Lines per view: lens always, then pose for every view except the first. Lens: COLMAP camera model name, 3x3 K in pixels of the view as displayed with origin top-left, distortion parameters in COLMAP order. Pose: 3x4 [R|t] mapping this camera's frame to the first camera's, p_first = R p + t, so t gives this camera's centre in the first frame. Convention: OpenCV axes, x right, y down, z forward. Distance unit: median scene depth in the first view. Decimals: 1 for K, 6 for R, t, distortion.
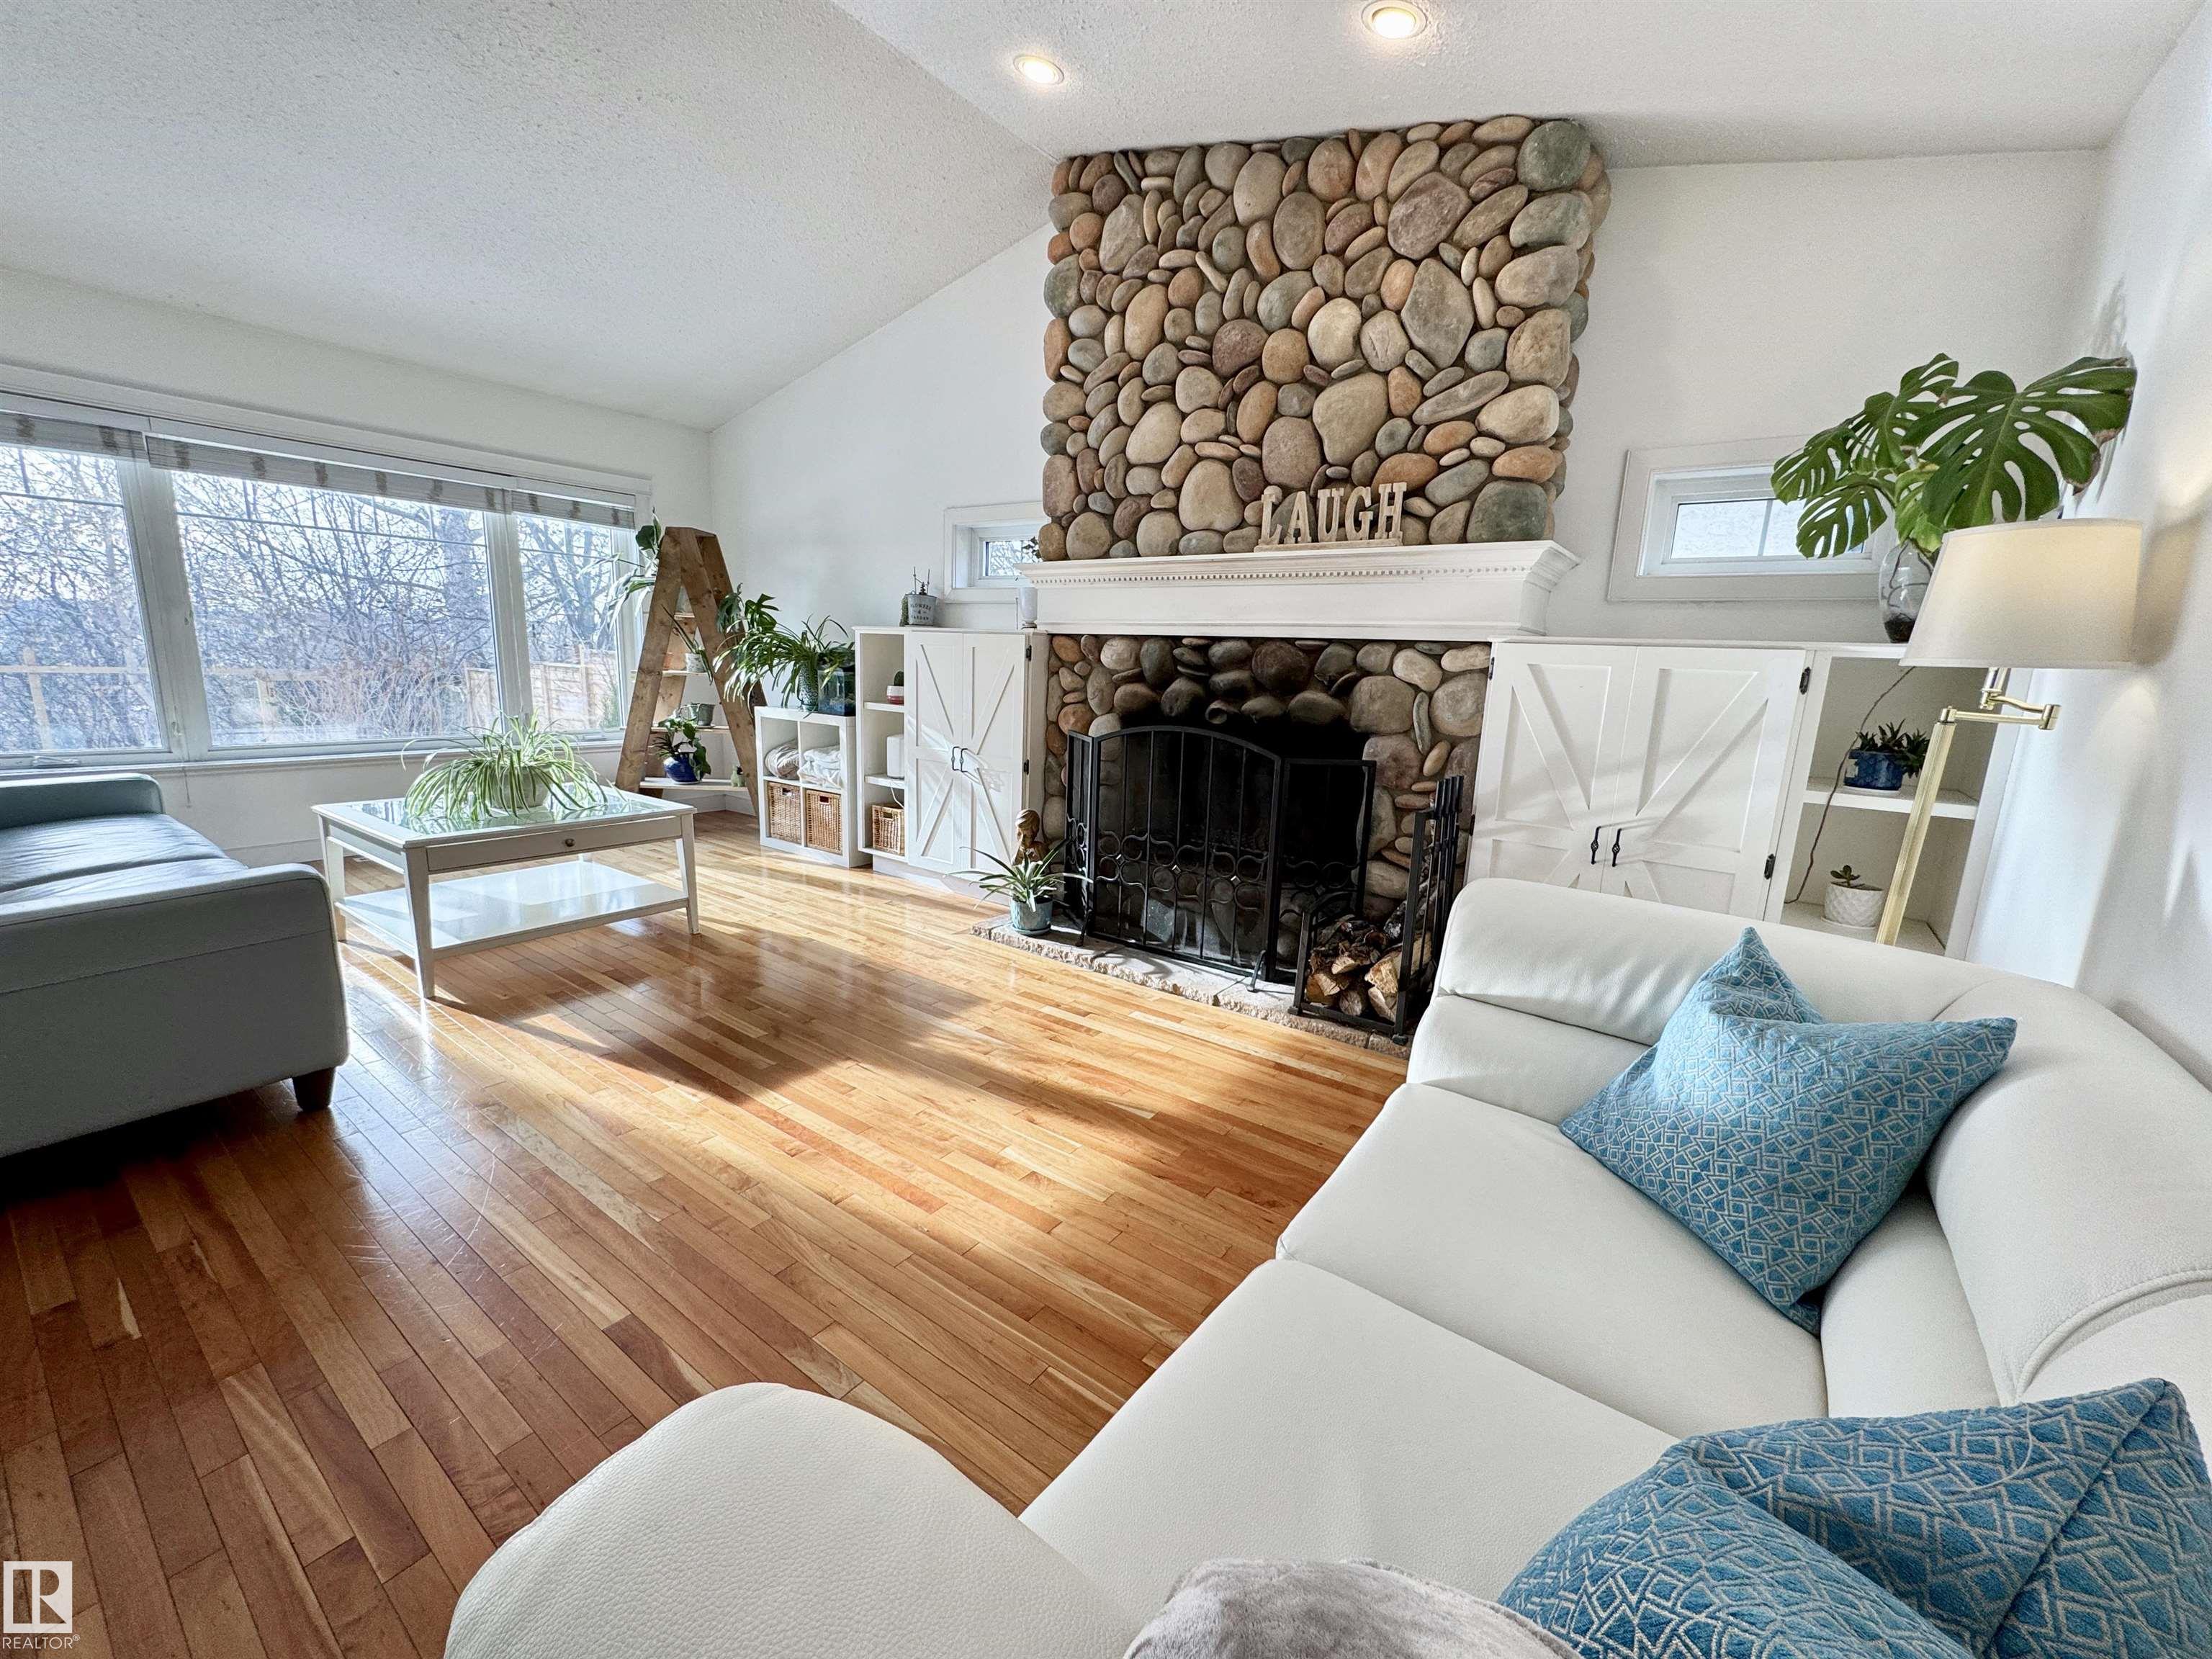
lens RADIAL K [[882.8, 0, 1103.9], [0, 882.8, 825.2], [0, 0, 1]] dist [-0.003092, 0.000495]
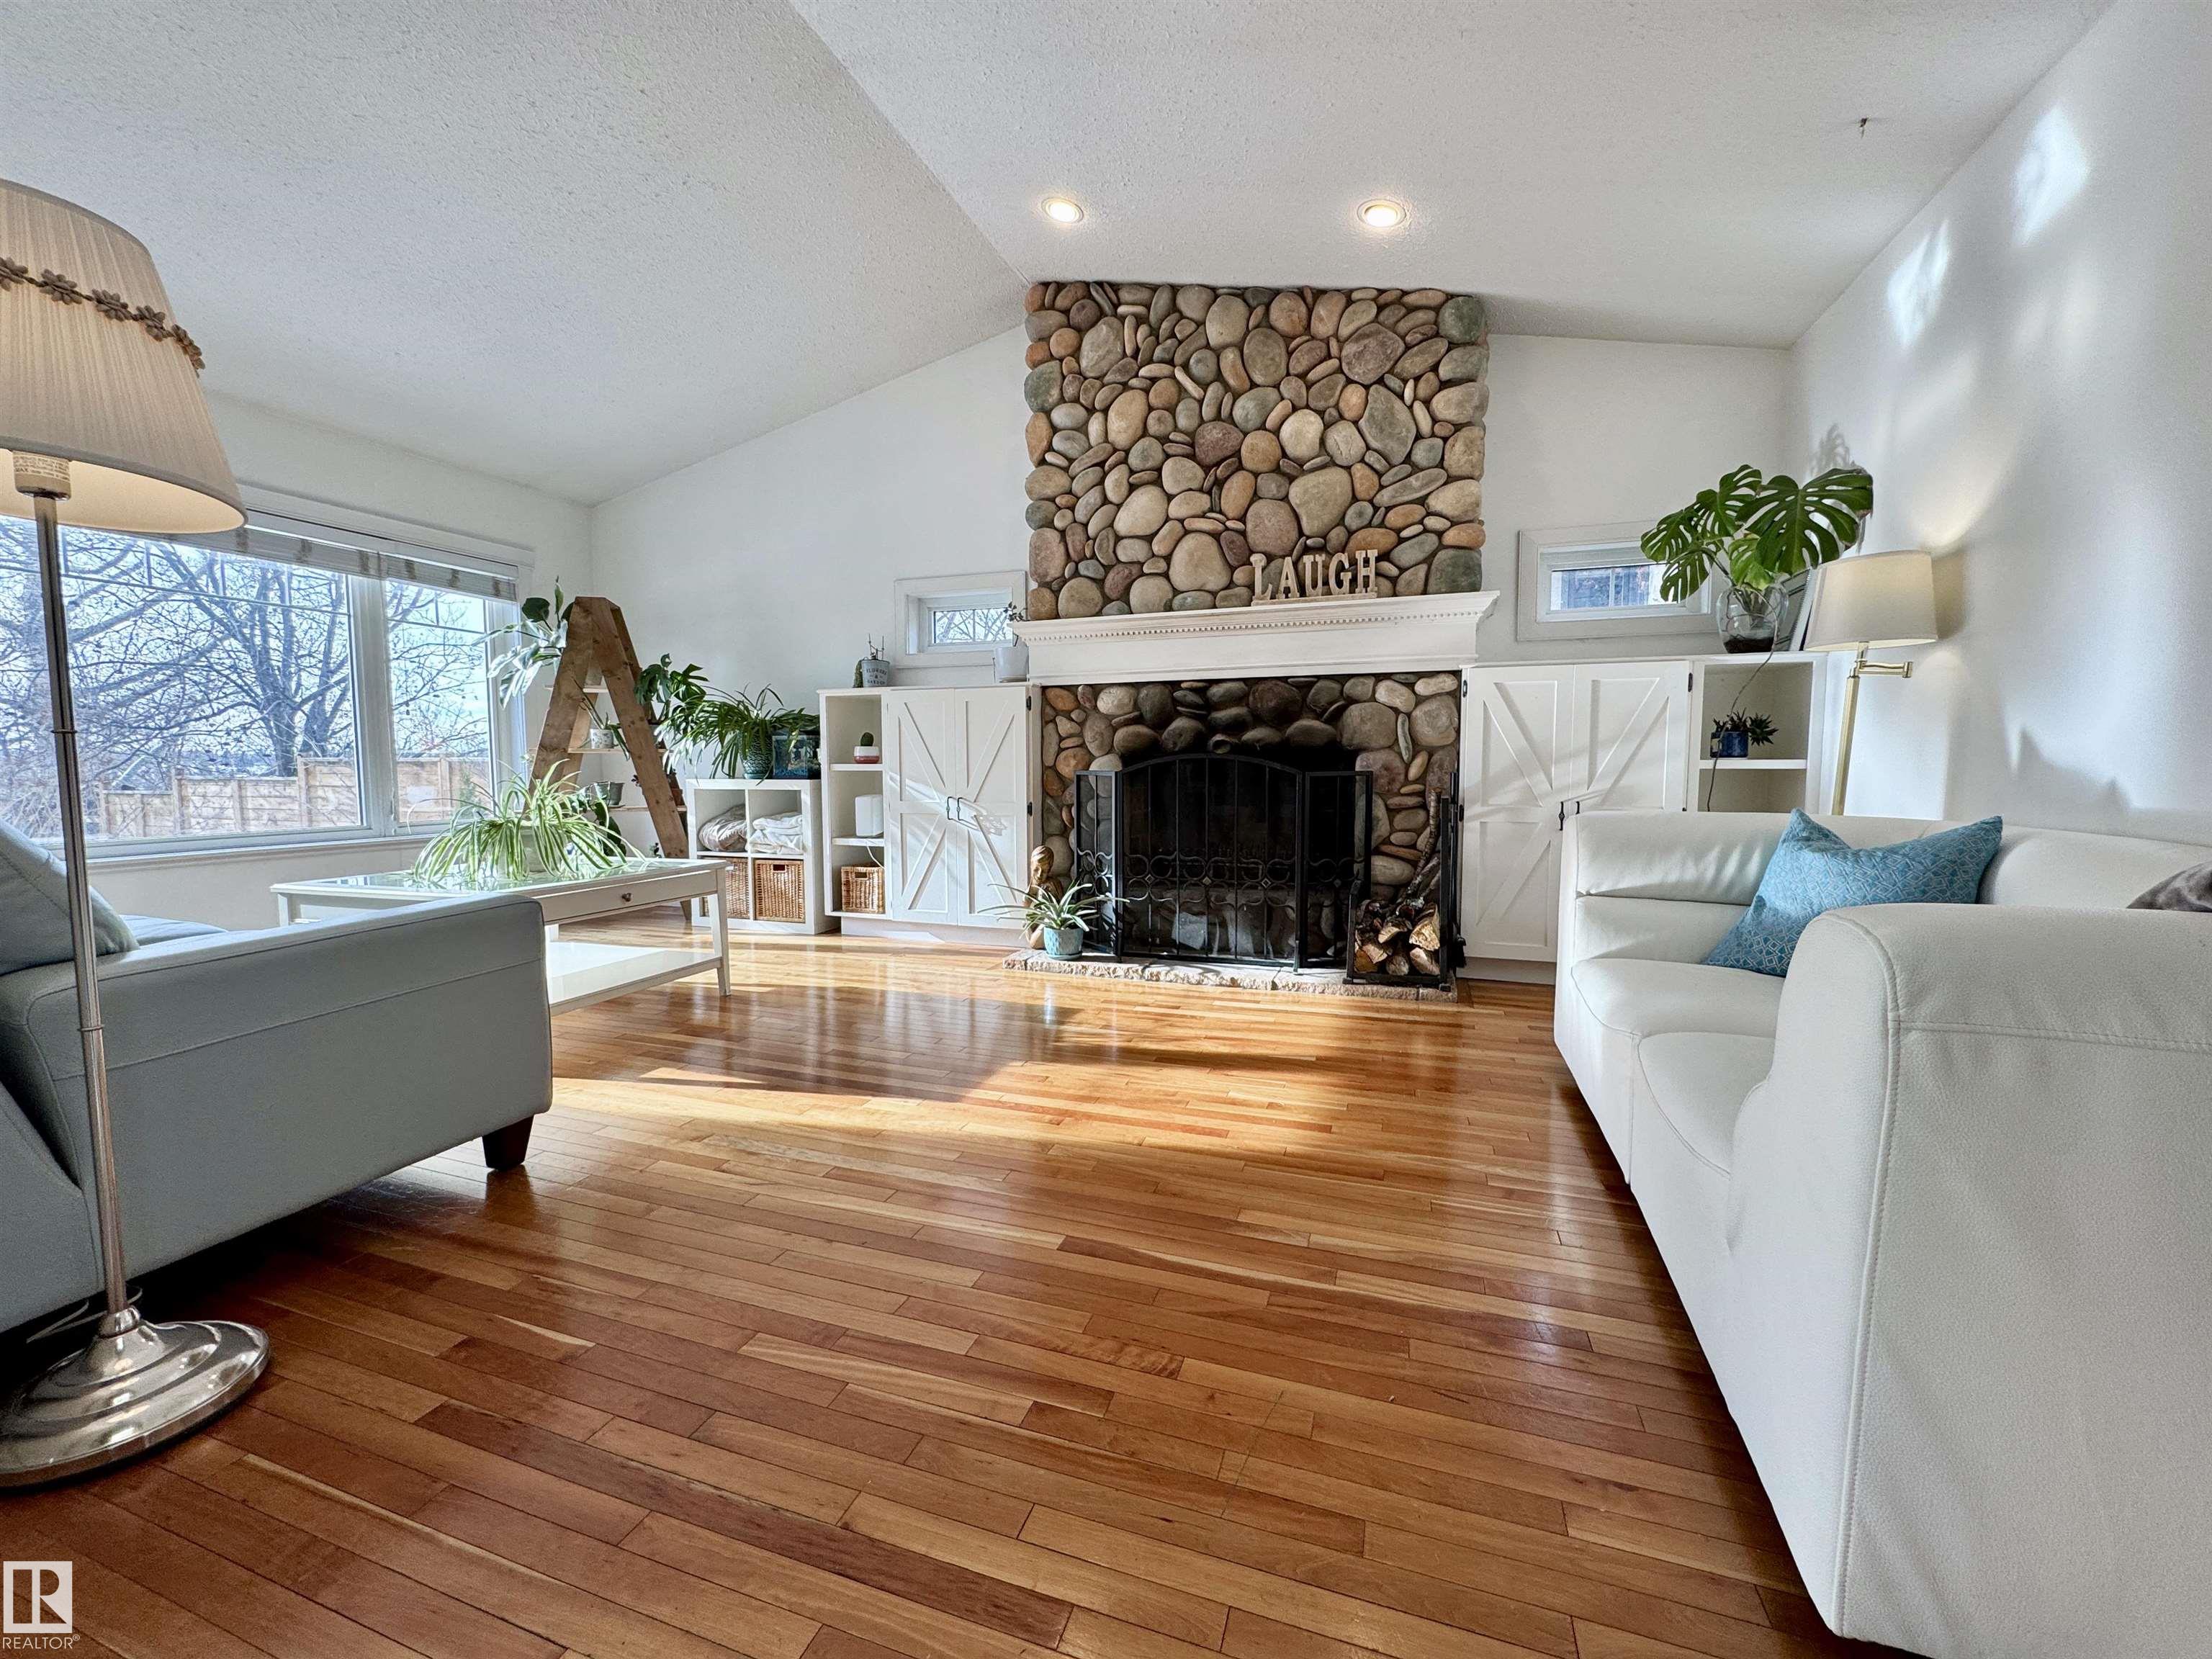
lens RADIAL K [[882.8, 0, 1103.4], [0, 882.8, 824.6], [0, 0, 1]] dist [-0.003092, 0.000495]
pose [[0.956819, -0.061853, 0.284029, -0.387238], [0.094055, 0.990414, -0.101166, 0.086983], [-0.275049, 0.123512, 0.953464, -0.048190]]
